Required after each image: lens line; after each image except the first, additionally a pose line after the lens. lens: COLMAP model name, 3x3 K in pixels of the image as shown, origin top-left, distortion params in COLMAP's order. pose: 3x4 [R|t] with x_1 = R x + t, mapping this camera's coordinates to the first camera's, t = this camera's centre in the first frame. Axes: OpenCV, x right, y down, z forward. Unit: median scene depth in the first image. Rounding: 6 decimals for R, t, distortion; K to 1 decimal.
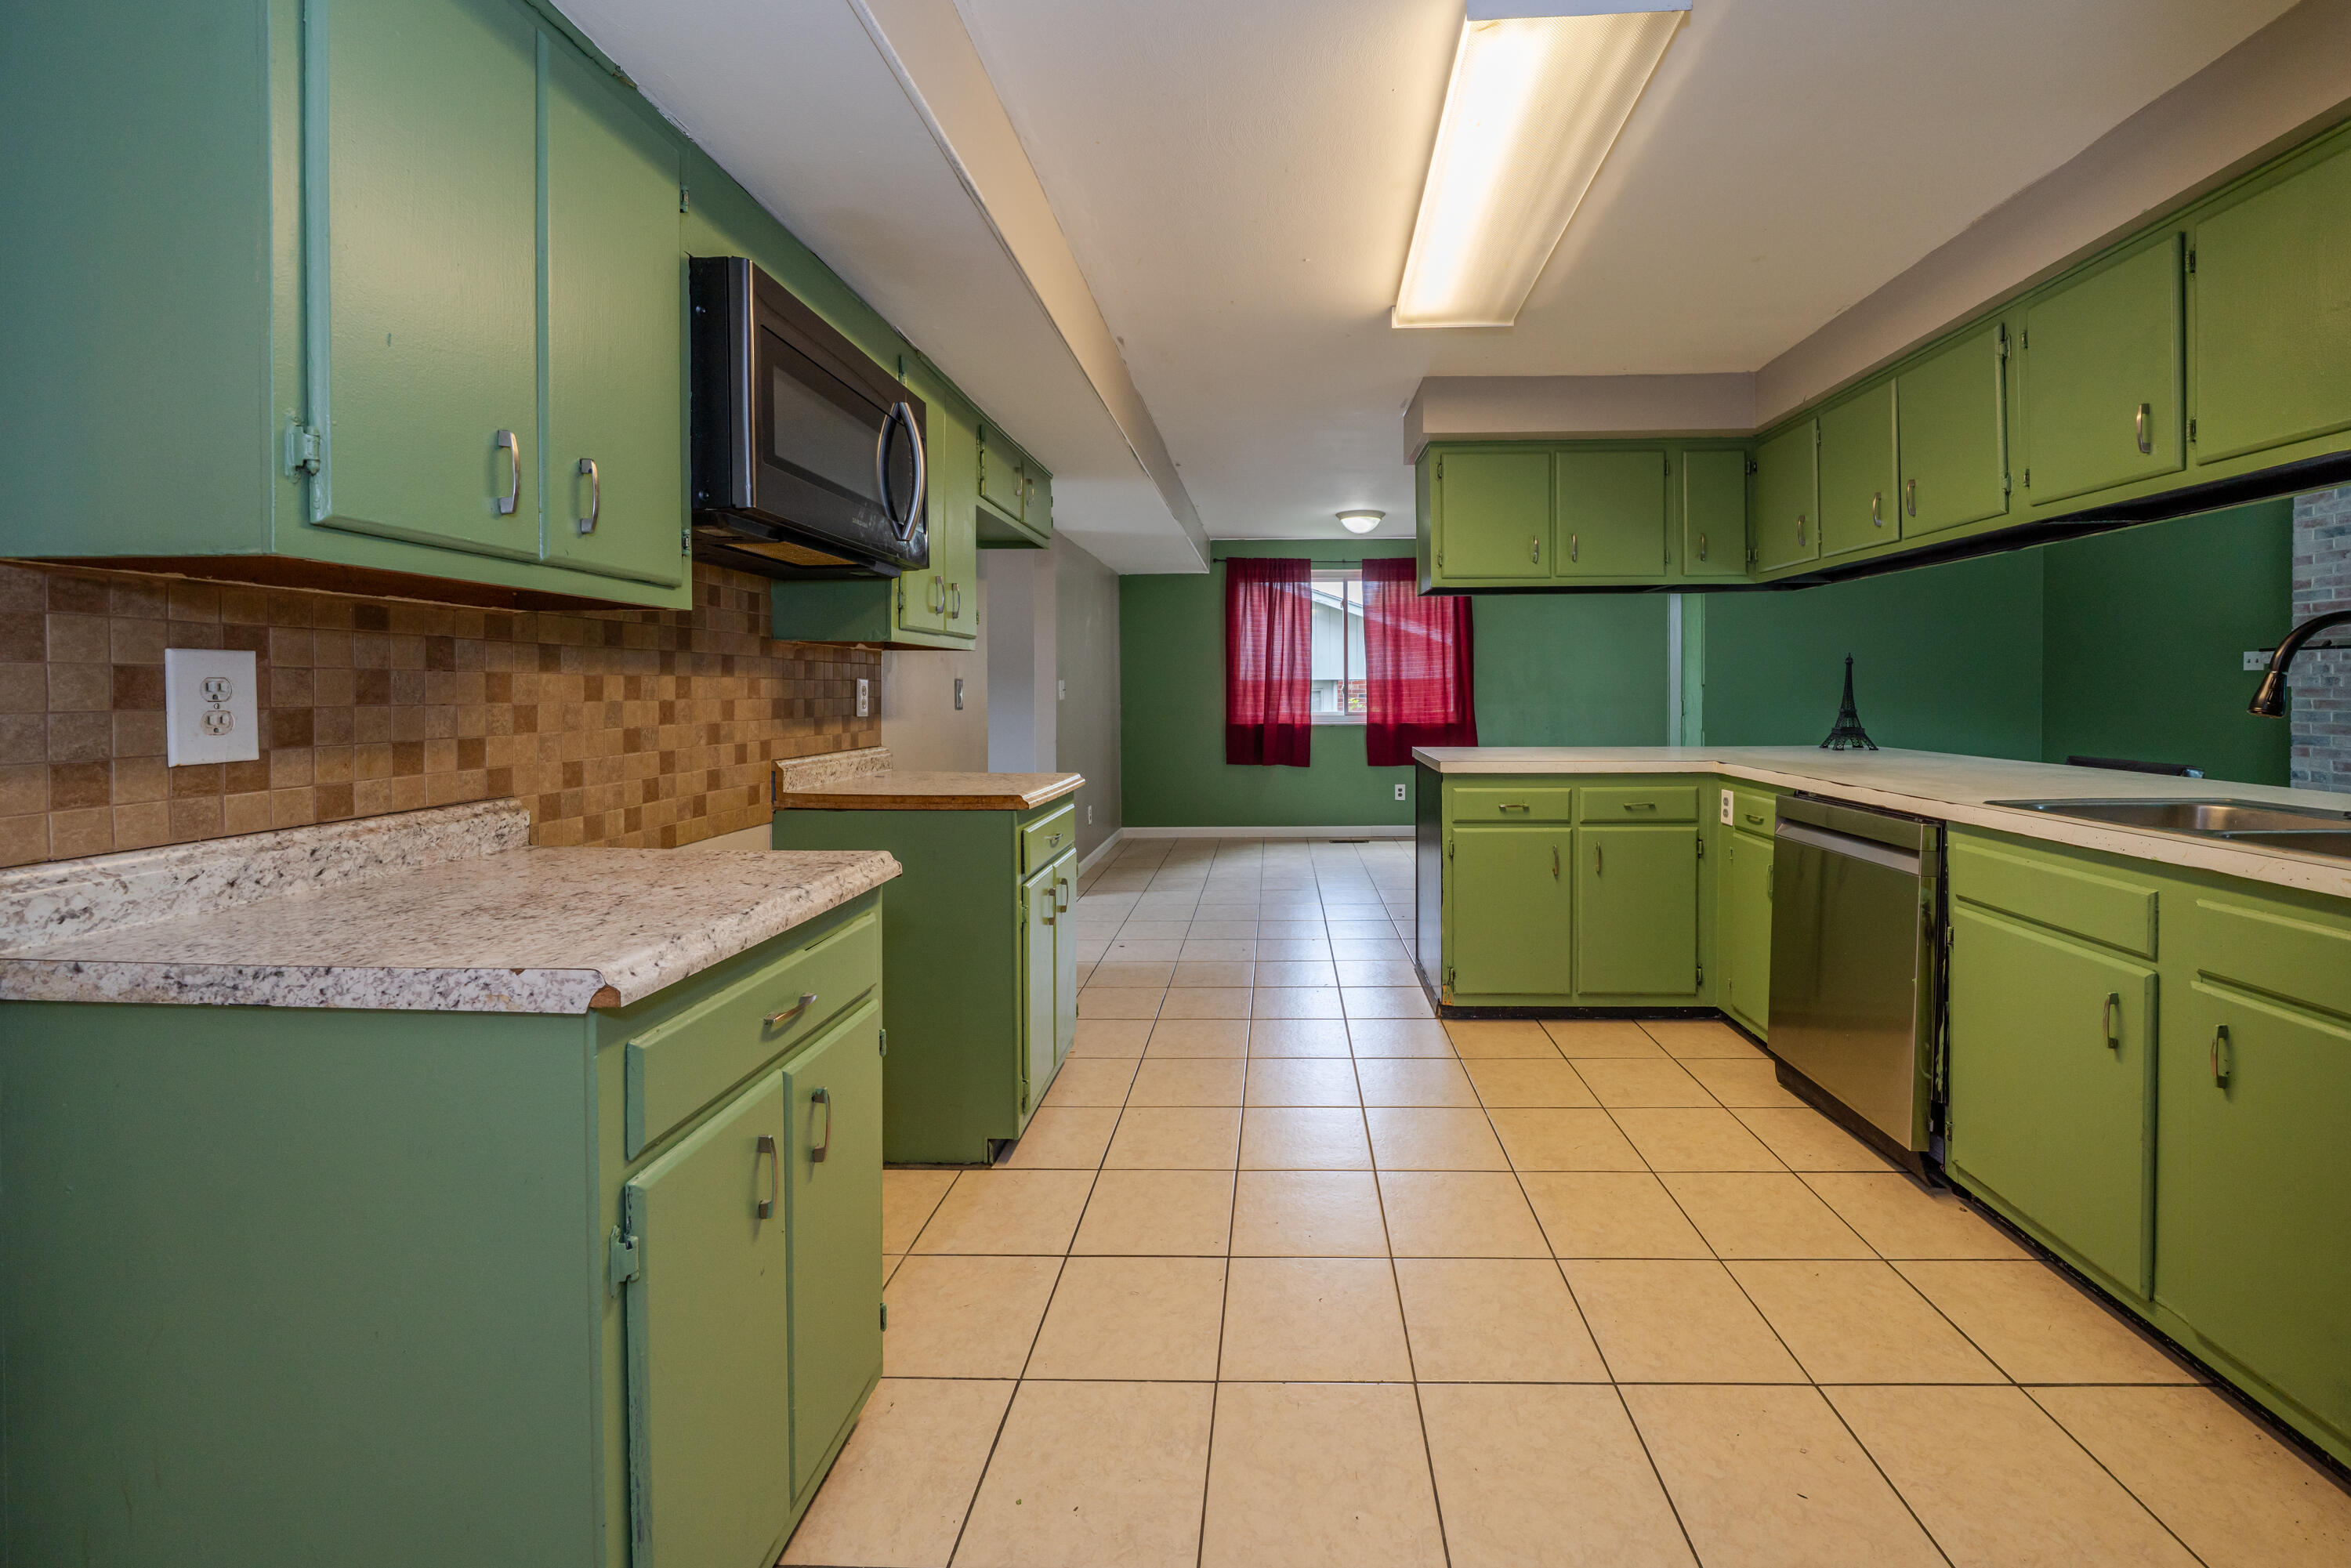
lens RADIAL K [[917.0, 0, 1263.4], [0, 917.0, 697.9], [0, 0, 1]] dist [-0.000055, -0.001508]
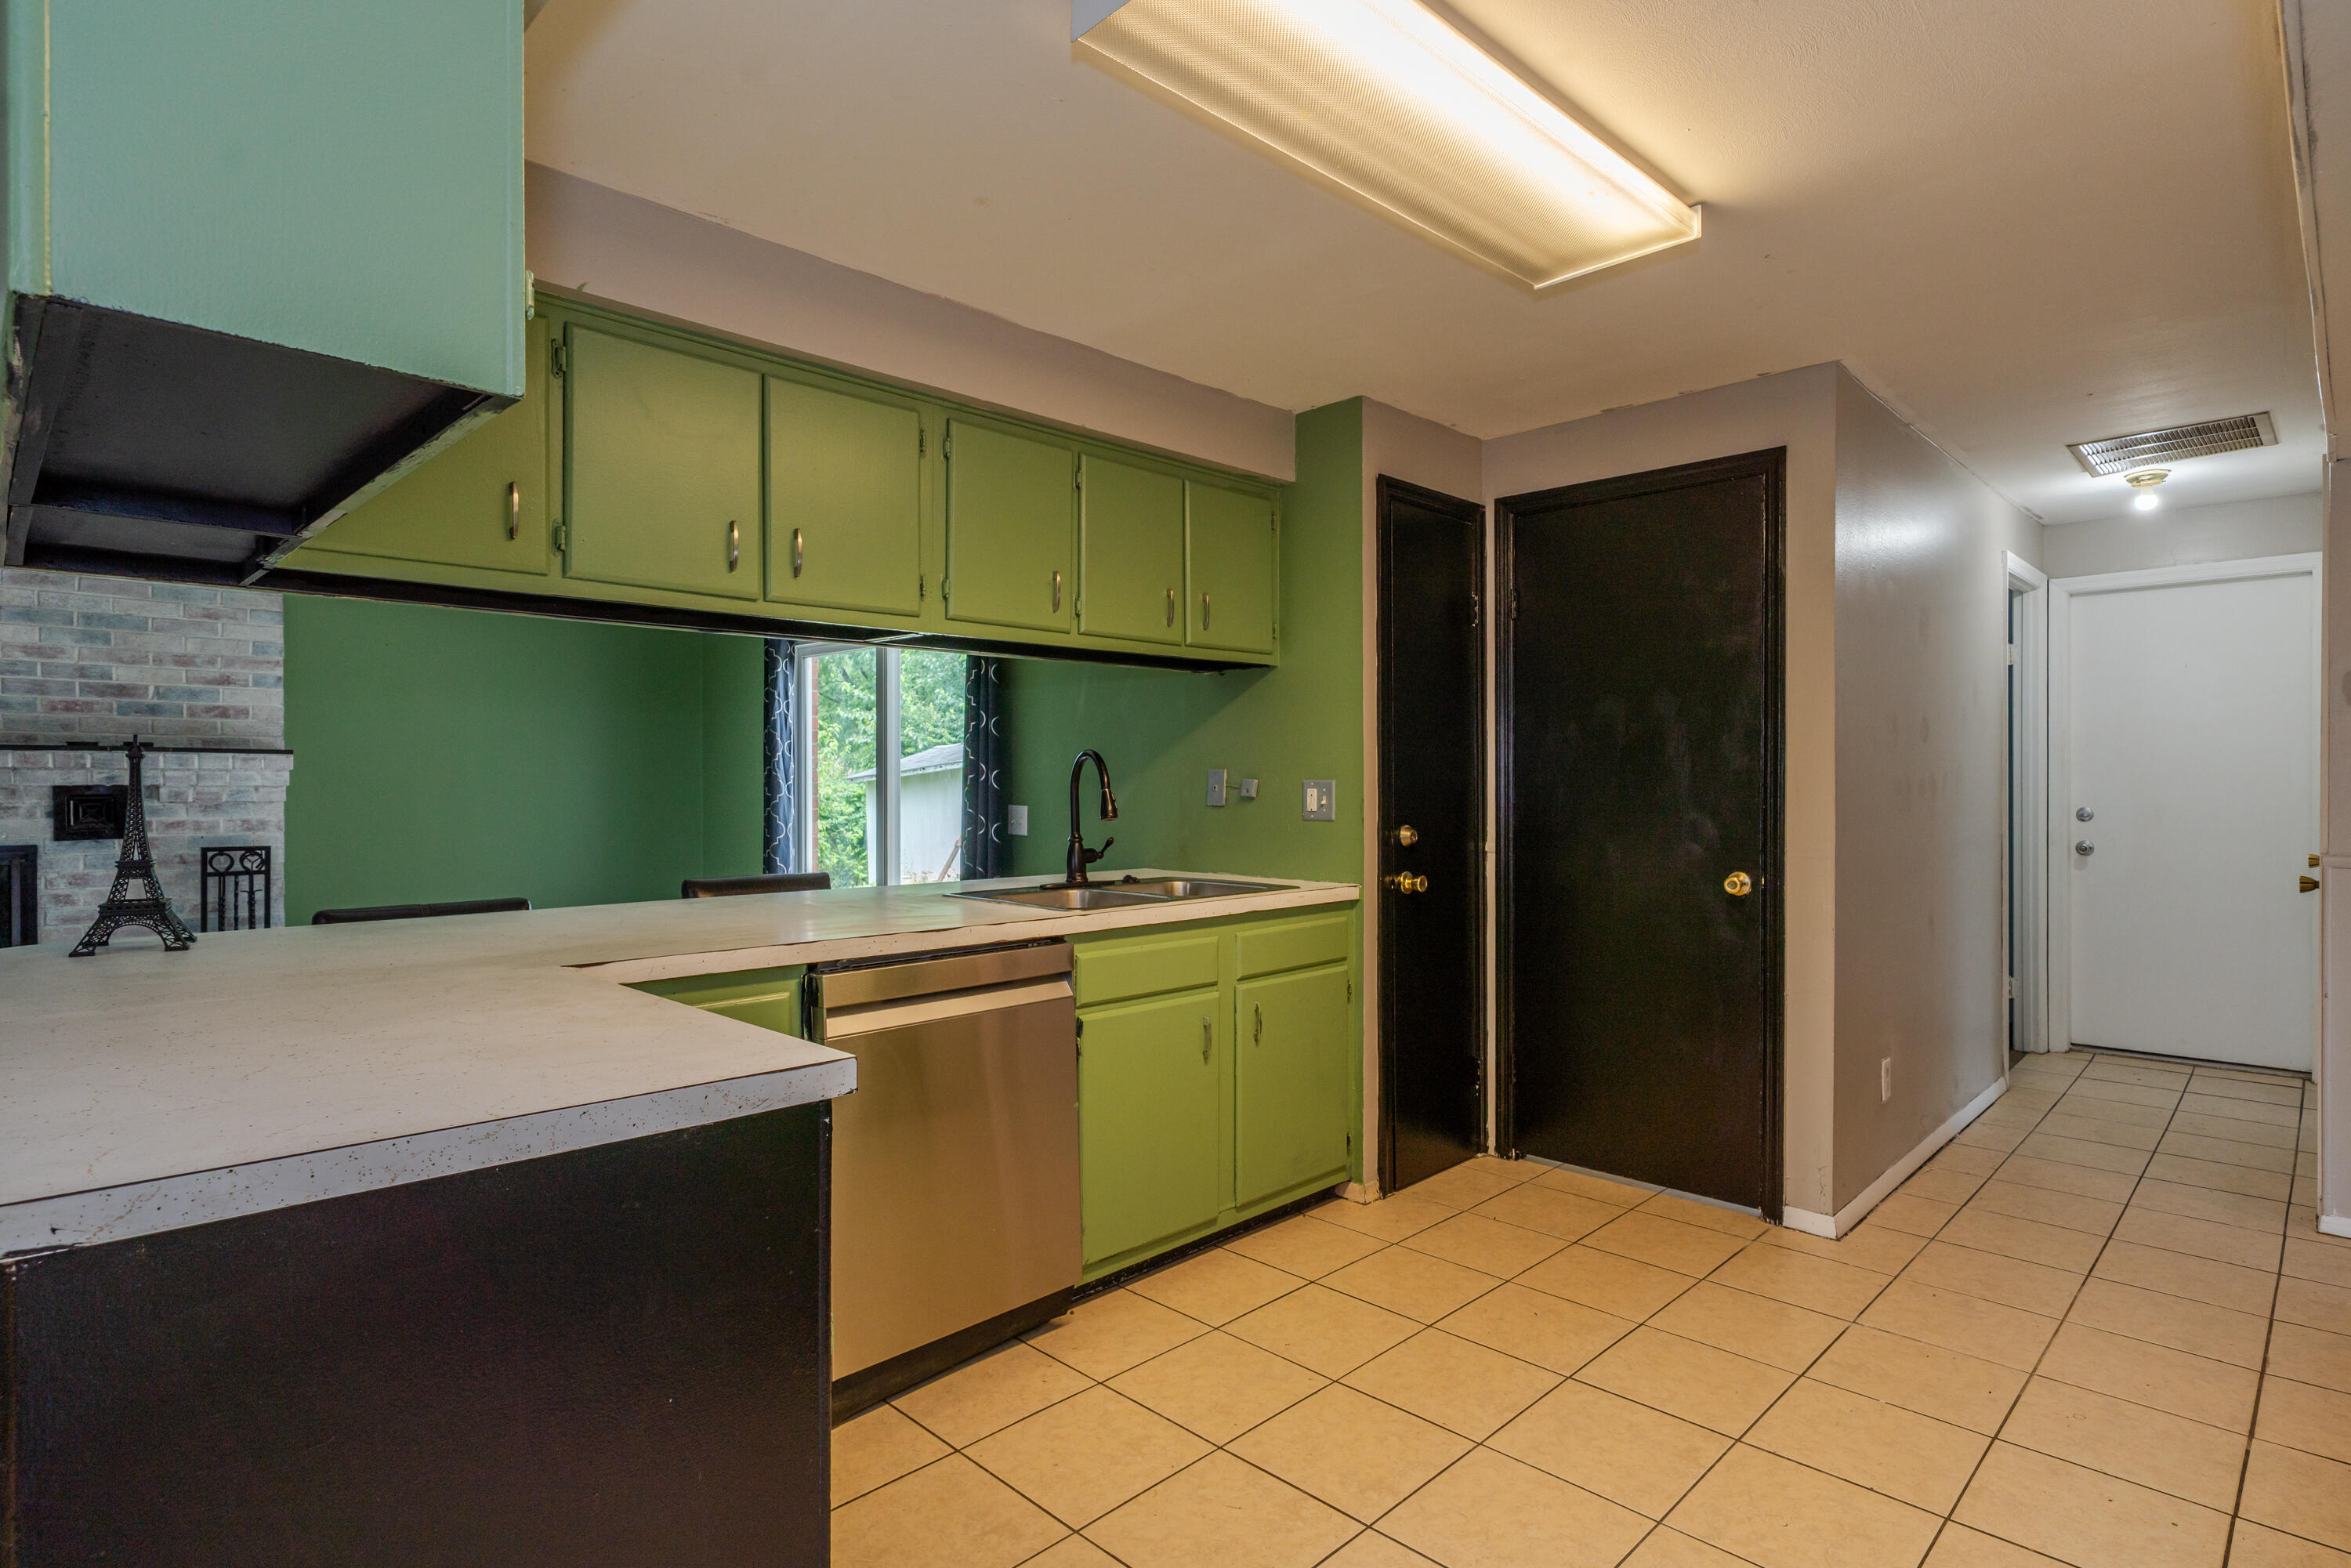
lens RADIAL K [[1174.9, 0, 1219.9], [0, 1174.9, 780.9], [0, 0, 1]] dist [-0.017233, 0.004418]
pose [[-0.738137, 0.010084, 0.674575, -0.223090], [0.013947, 0.999903, 0.000314, -0.028884], [-0.674506, 0.009640, -0.738206, 1.682778]]
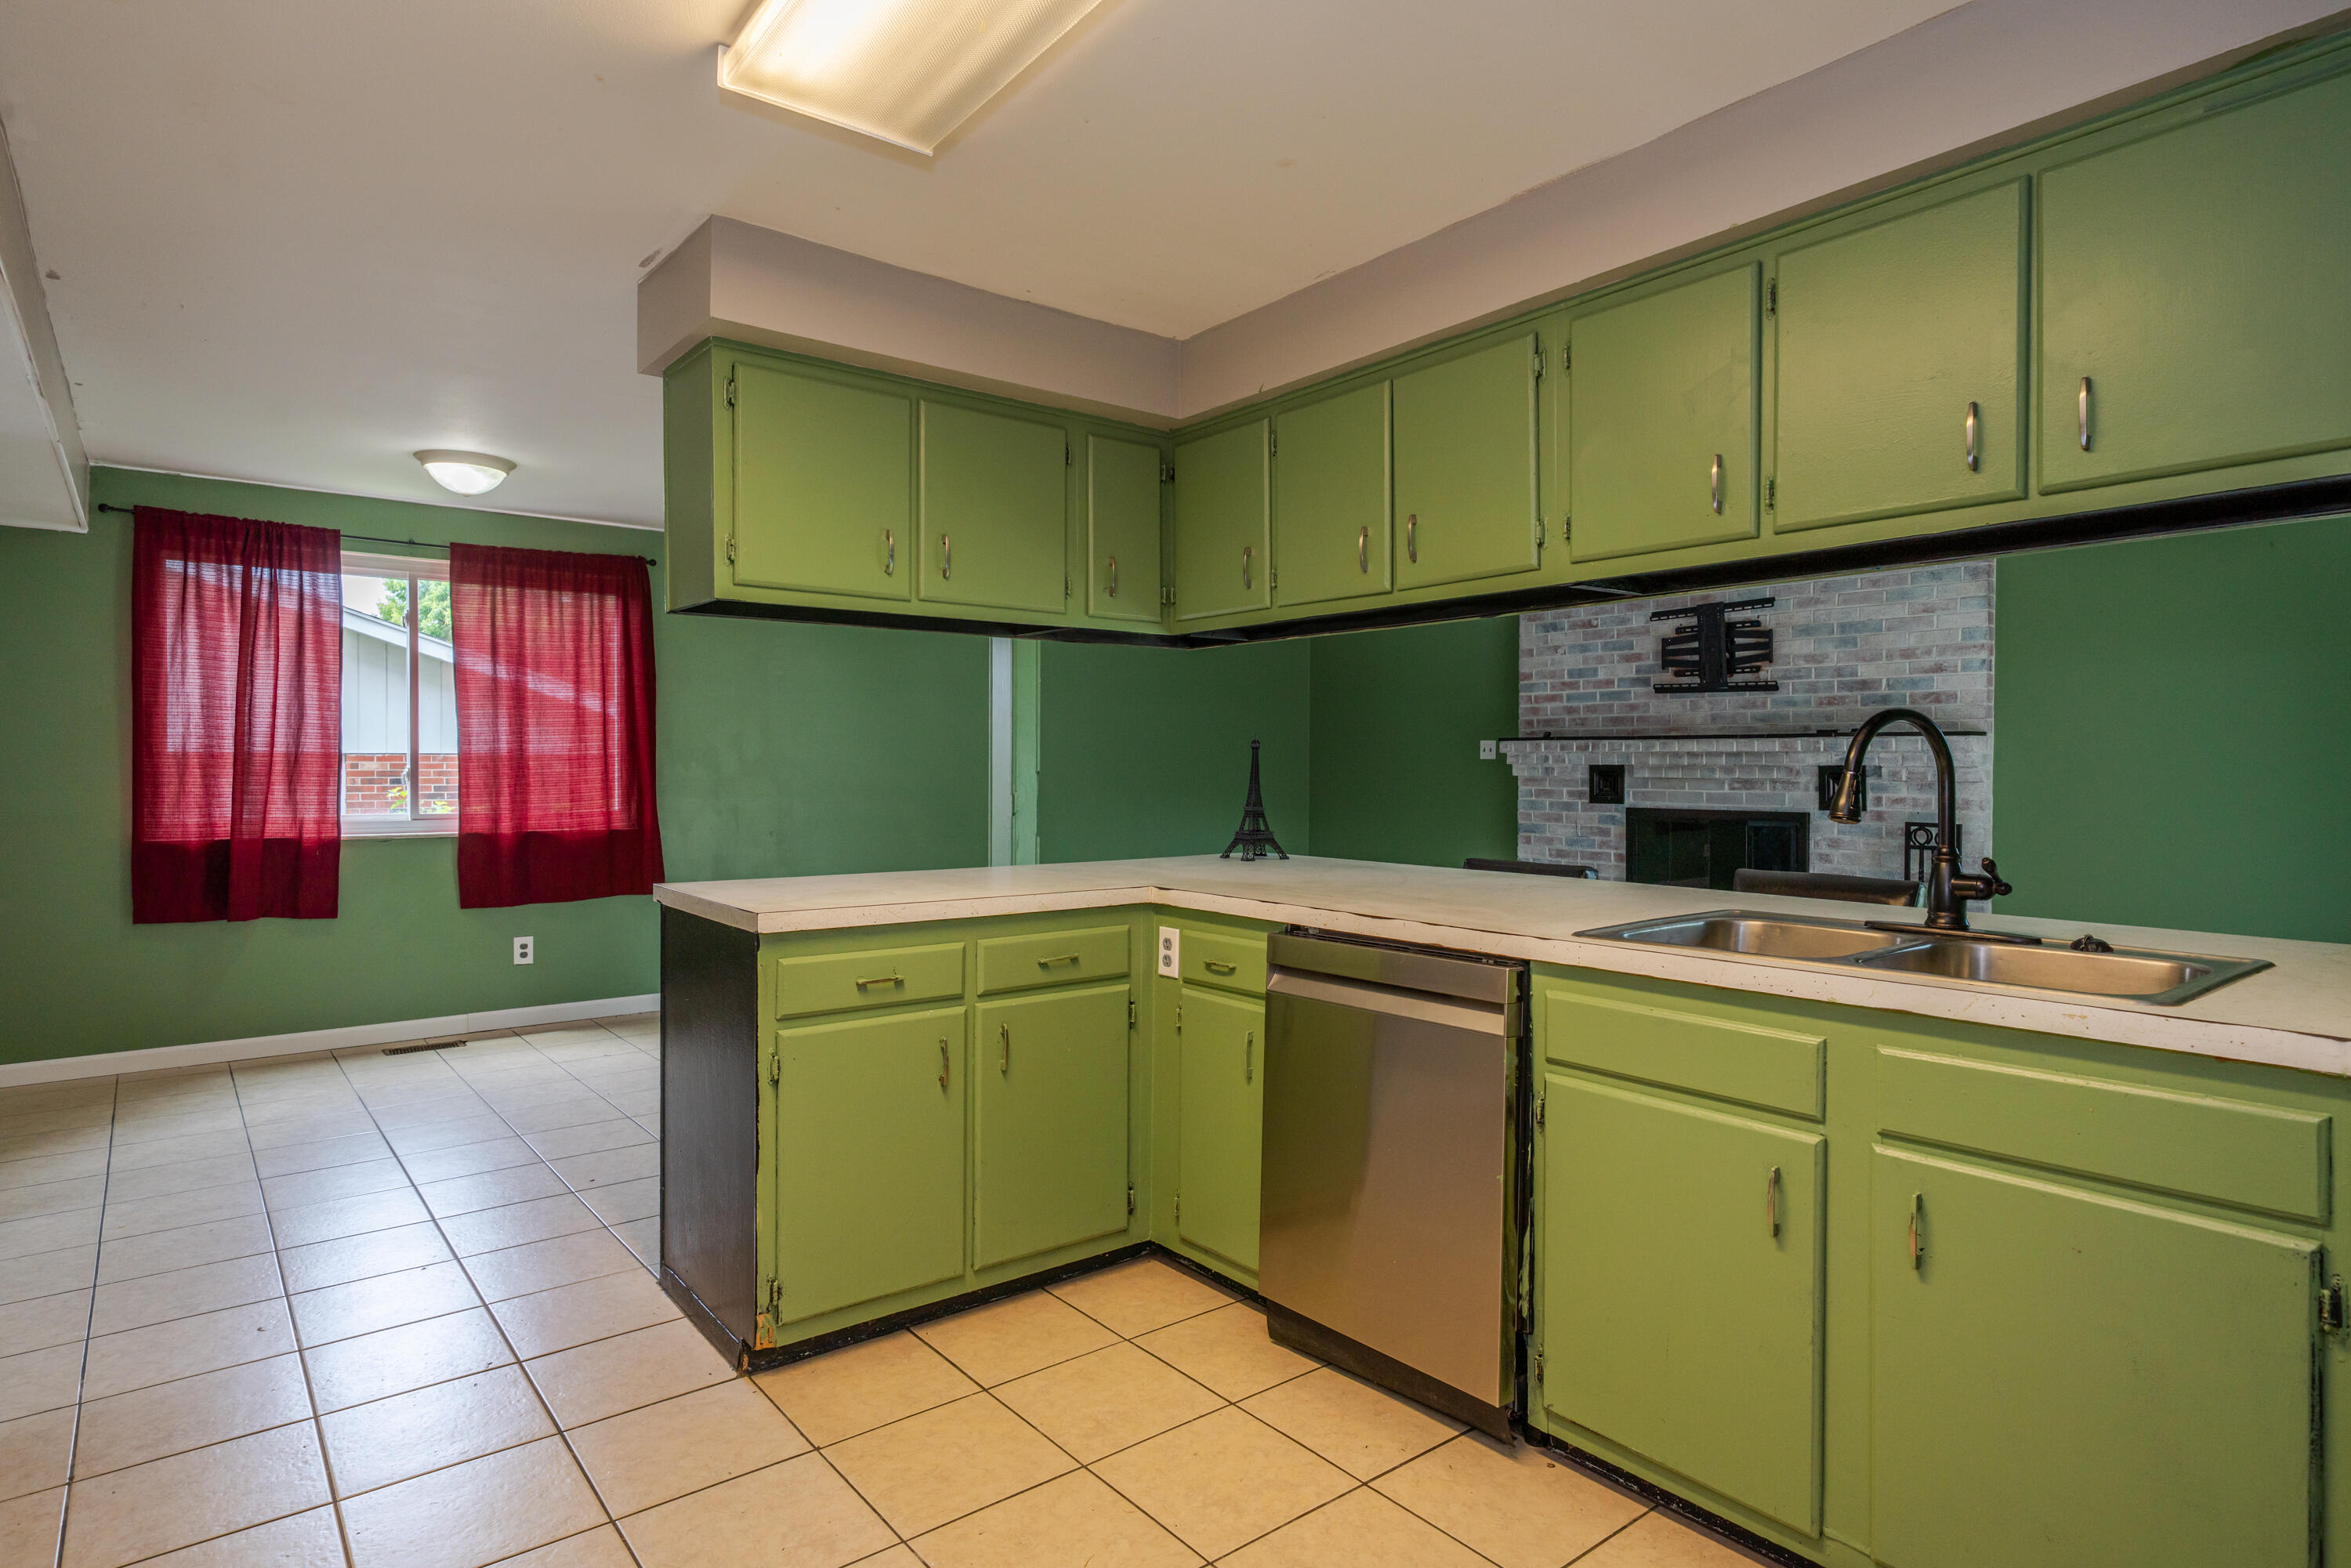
lens RADIAL K [[1267.2, 0, 1216.8], [0, 1267.2, 779.6], [0, 0, 1]] dist [-0.002105, 0.000048]
pose [[0.760715, 0.000873, 0.649086, -0.128049], [0.000028, 0.999999, -0.001378, -0.014563], [-0.649086, 0.001067, 0.760714, 0.334522]]
